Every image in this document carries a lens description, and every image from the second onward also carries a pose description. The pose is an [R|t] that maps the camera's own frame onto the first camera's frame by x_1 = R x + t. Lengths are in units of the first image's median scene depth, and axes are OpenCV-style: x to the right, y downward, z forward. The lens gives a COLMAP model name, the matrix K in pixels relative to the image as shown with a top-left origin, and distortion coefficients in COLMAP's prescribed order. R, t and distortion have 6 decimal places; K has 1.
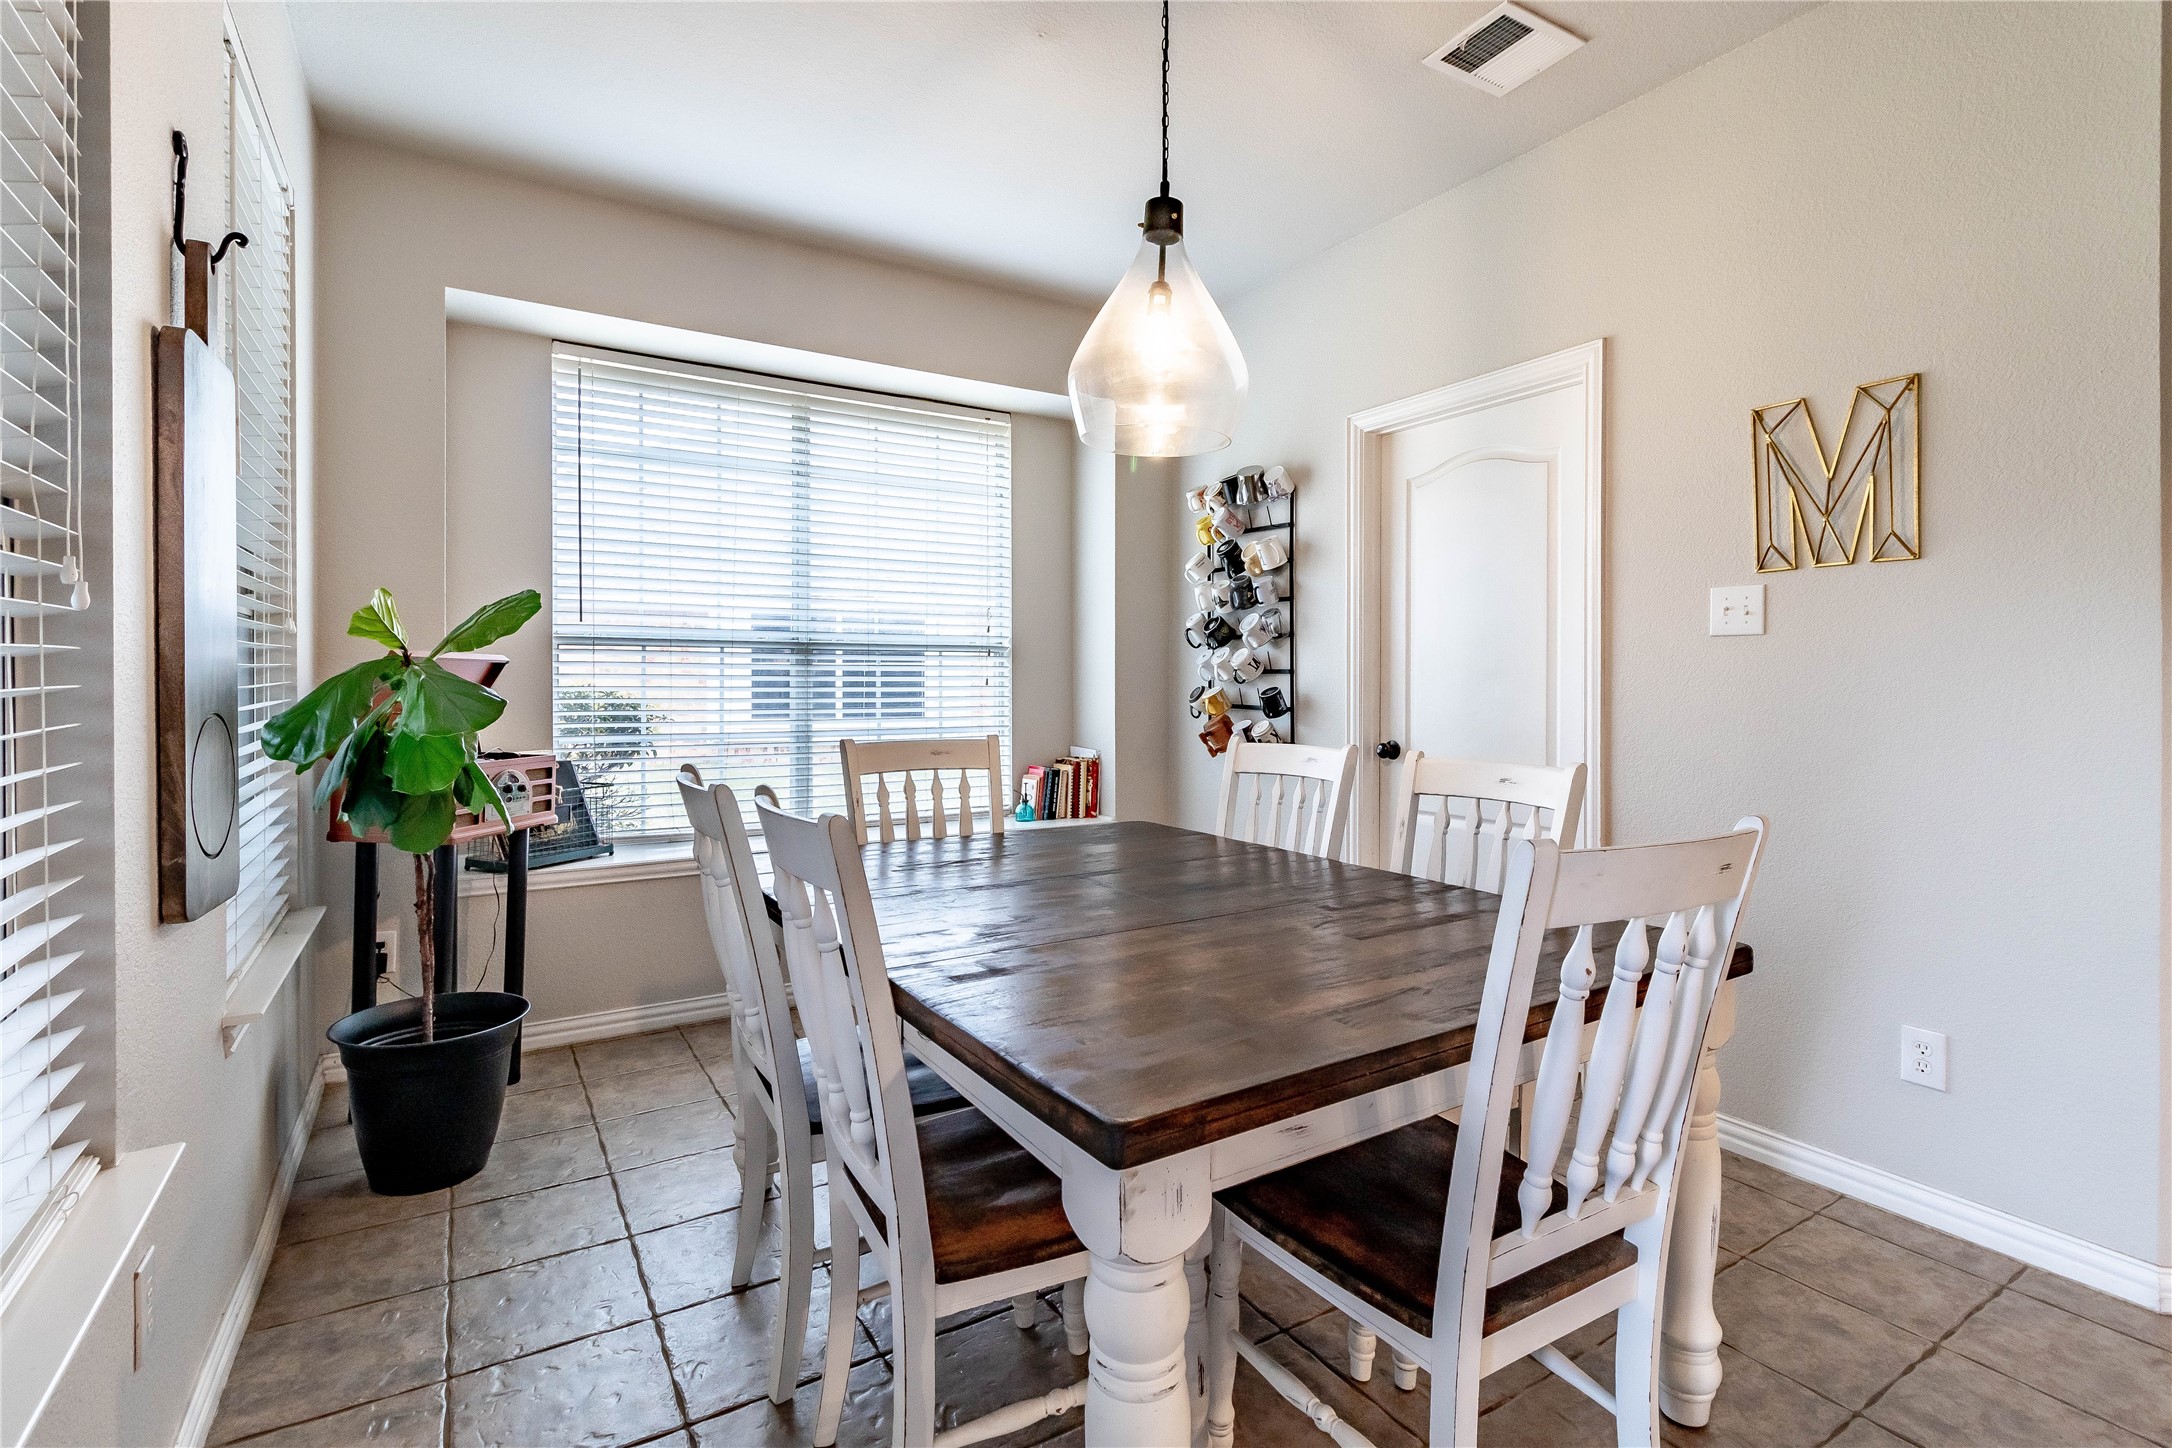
lens RADIAL K [[1006.1, 0, 1102.4], [0, 1006.1, 684.5], [0, 0, 1]] dist [0.000638, 0.000060]
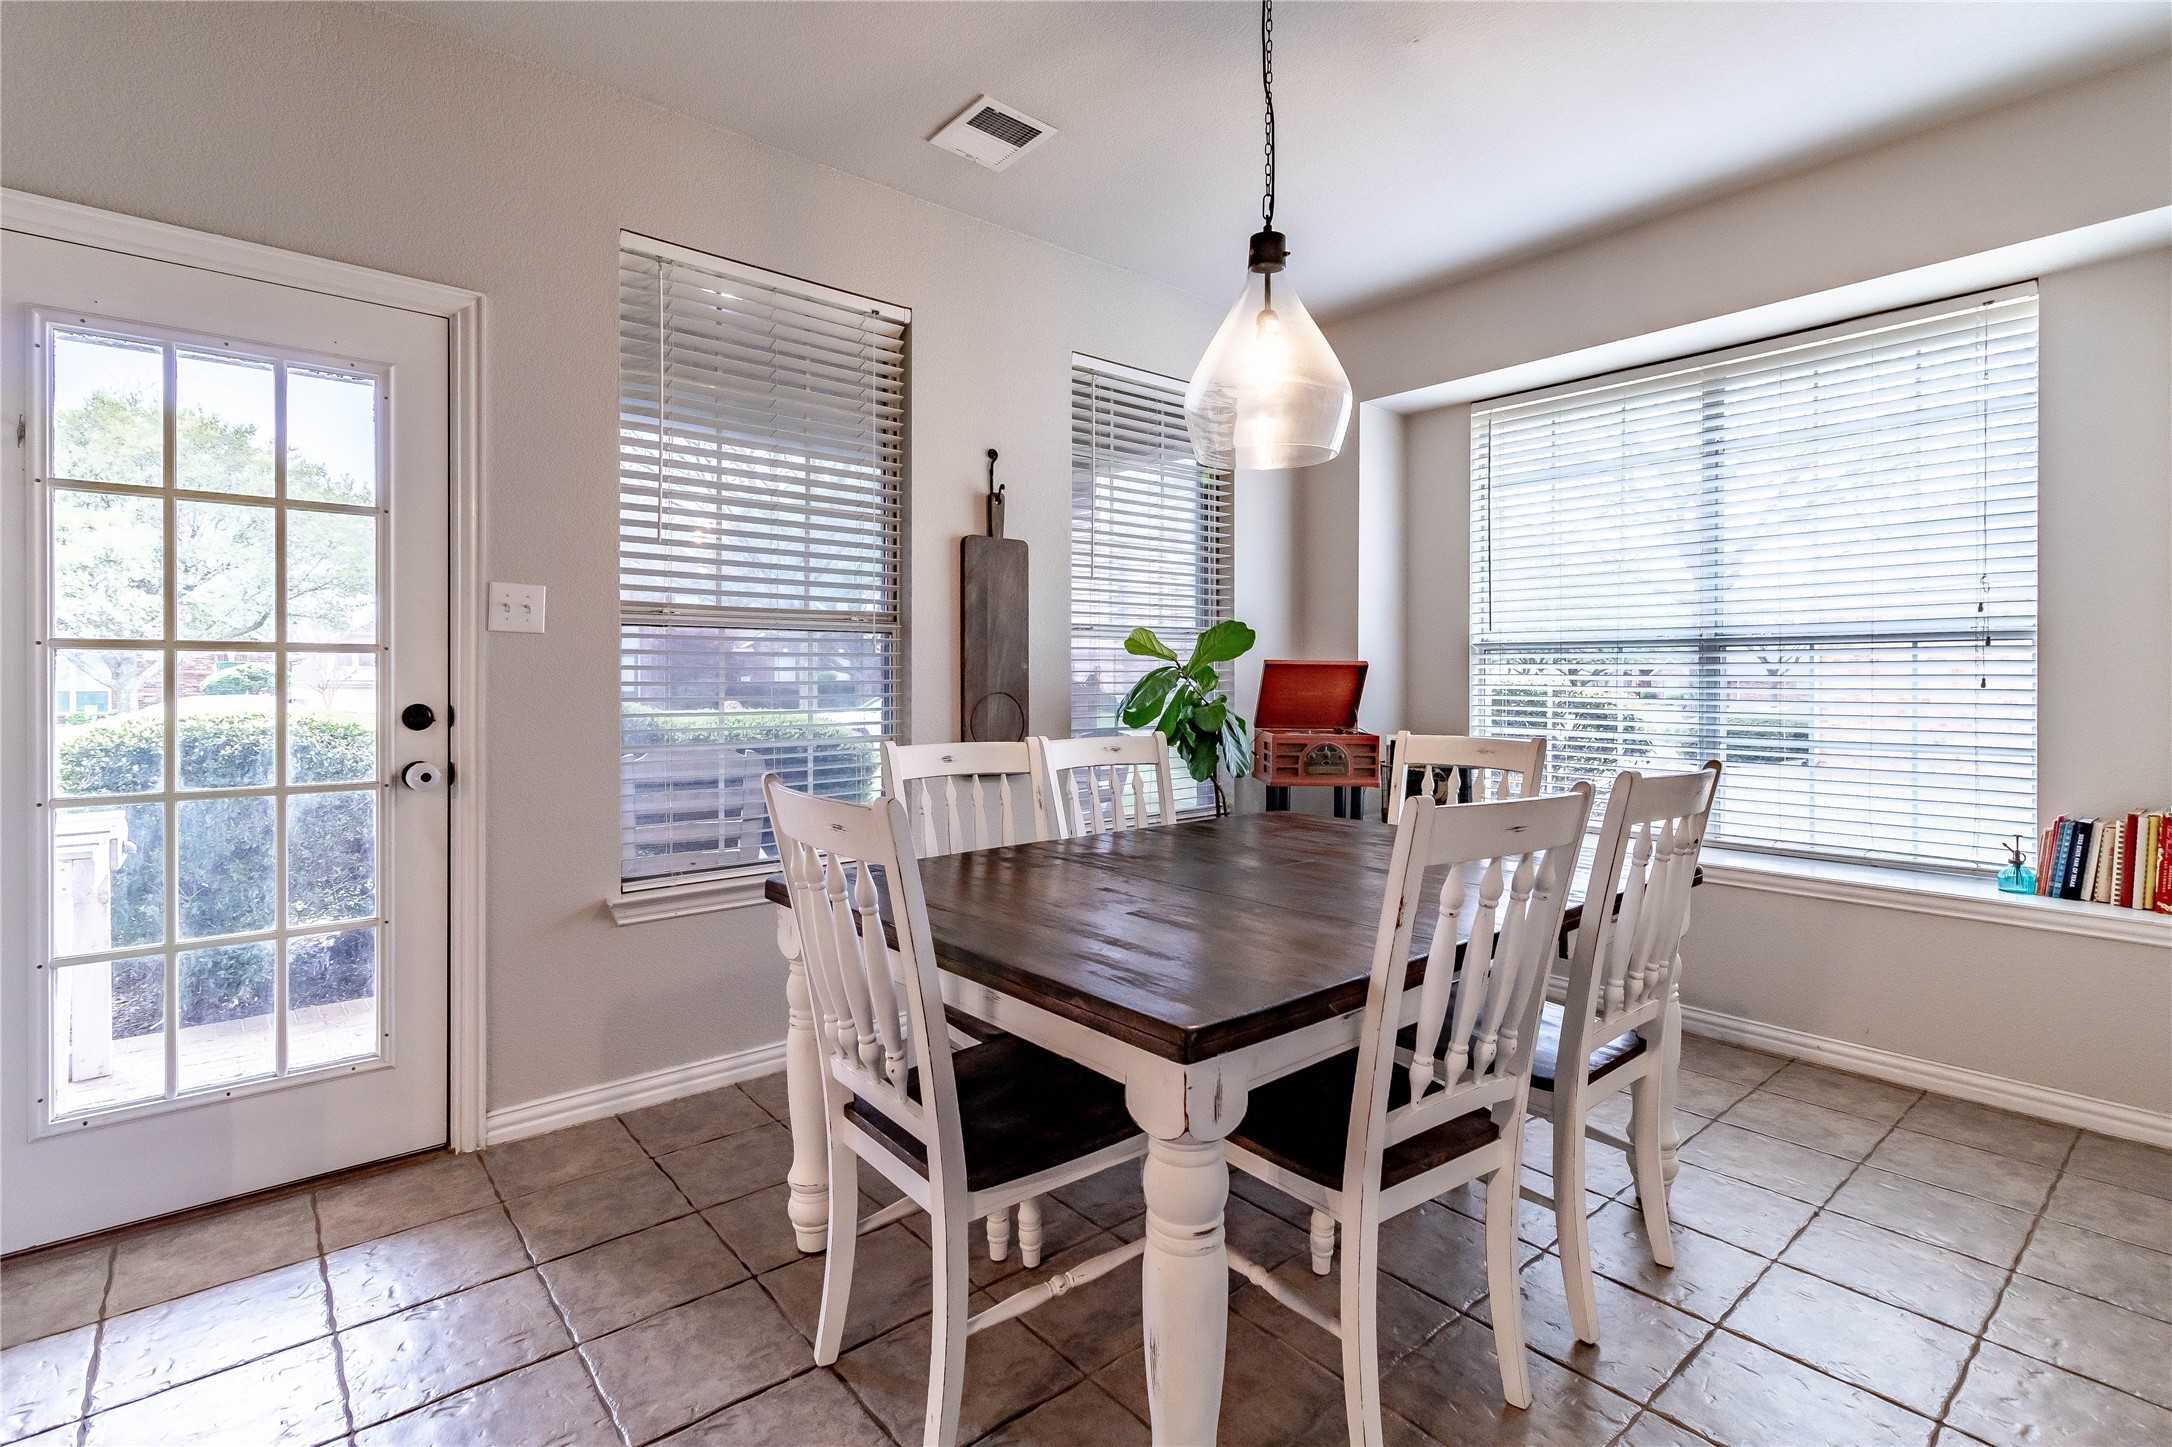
lens RADIAL K [[1006.1, 0, 1102.4], [0, 1006.1, 684.0], [0, 0, 1]] dist [0.000638, 0.000060]
pose [[0.147817, 0.003691, -0.989008, 0.520856], [-0.005845, 0.999979, 0.002858, -0.000423], [0.988997, 0.005358, 0.147836, 0.321021]]
